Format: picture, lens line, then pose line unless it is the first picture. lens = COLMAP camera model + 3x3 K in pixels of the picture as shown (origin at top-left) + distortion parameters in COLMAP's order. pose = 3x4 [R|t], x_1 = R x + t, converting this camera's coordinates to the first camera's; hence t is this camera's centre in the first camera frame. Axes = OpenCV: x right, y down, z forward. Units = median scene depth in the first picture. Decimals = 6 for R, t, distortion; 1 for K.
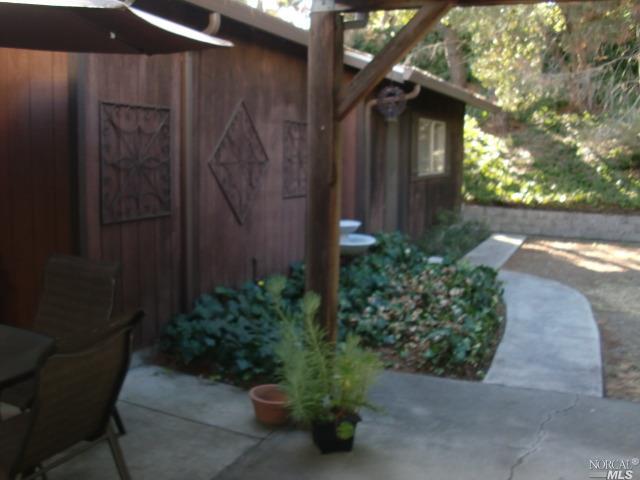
lens RADIAL K [[676.3, 0, 320.6], [0, 676.3, 238.5], [0, 0, 1]] dist [-0.075022, 0.000000]
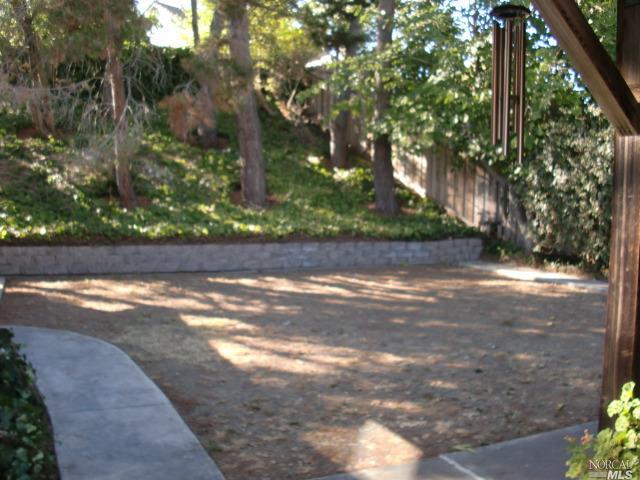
lens RADIAL K [[670.1, 0, 318.2], [0, 670.1, 246.2], [0, 0, 1]] dist [-0.126767, 0.000000]
pose [[0.687288, -0.060488, 0.723862, -0.010942], [0.086052, 0.996289, 0.001548, -0.010305], [-0.721269, 0.061226, 0.689943, 0.150131]]
